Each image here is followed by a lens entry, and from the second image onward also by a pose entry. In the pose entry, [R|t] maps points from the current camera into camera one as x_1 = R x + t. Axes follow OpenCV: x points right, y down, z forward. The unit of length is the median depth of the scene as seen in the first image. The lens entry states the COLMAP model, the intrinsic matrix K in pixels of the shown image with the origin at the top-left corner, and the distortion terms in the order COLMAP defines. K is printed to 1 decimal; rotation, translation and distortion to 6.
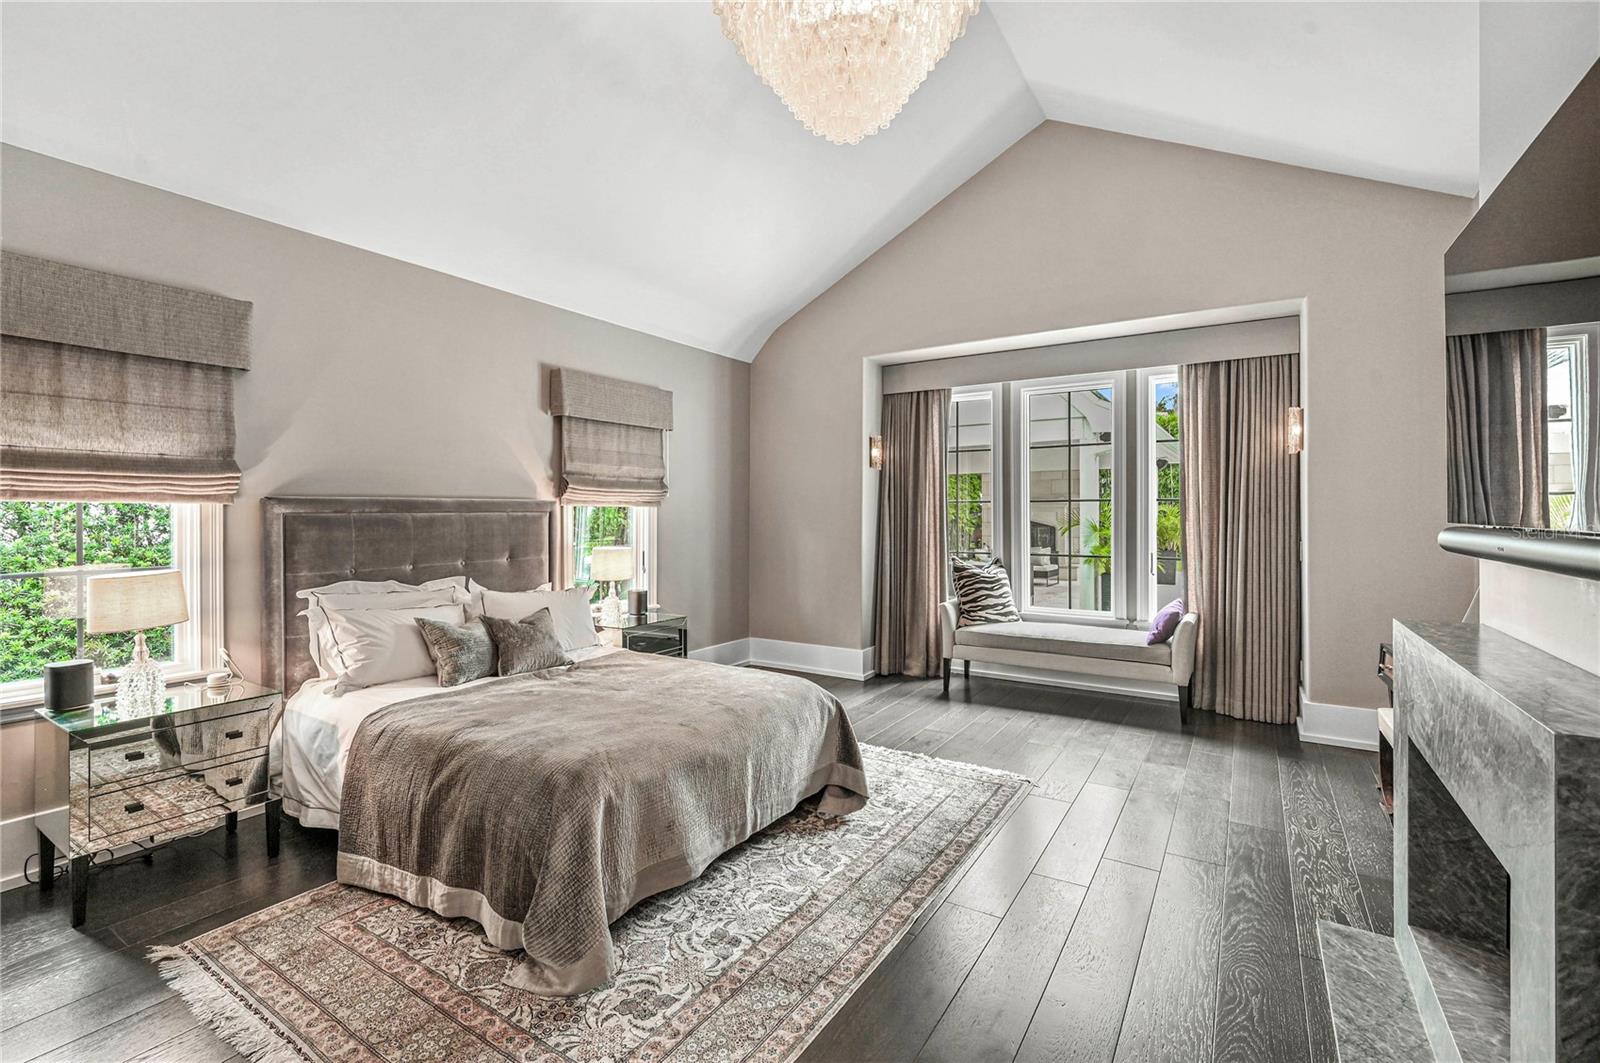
lens RADIAL K [[712.6, 0, 797.9], [0, 712.6, 512.2], [0, 0, 1]] dist [0.000246, 0.000019]
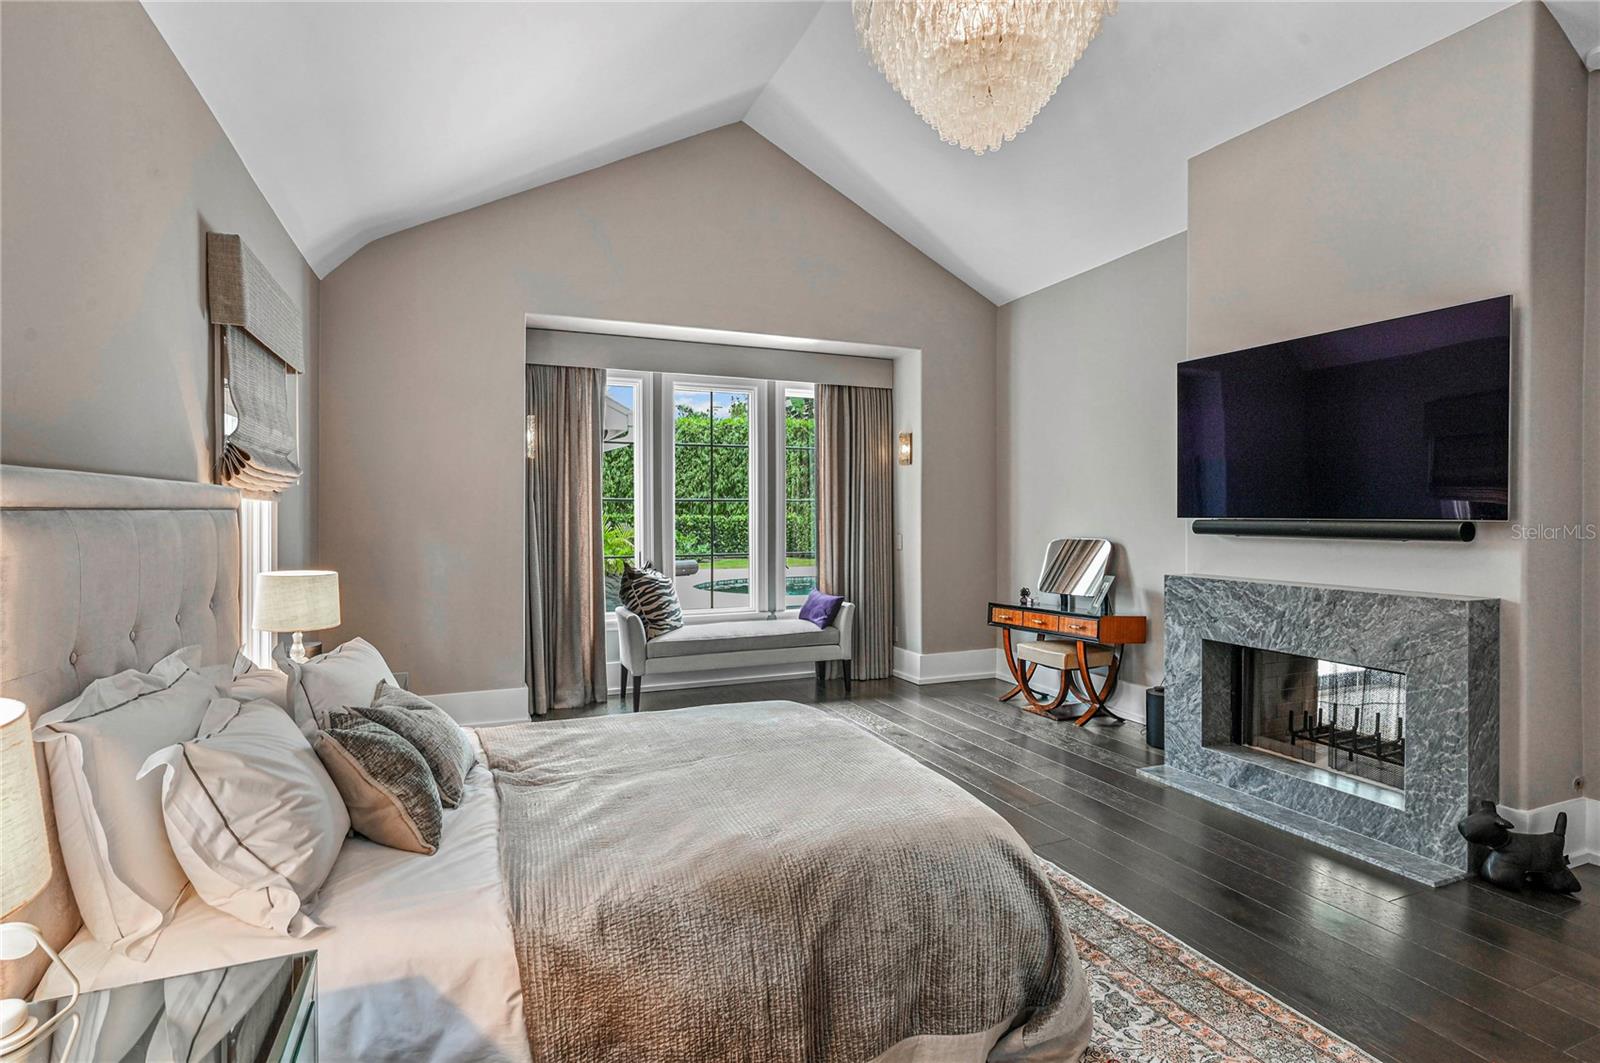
lens RADIAL K [[798.1, 0, 800.0], [0, 798.1, 531.5], [0, 0, 1]] dist [0.001038, 0.000055]
pose [[0.556776, -0.017795, 0.830472, -0.502884], [0.000402, 0.999776, 0.021154, 0.003722], [-0.830663, -0.011444, 0.556658, 0.281105]]
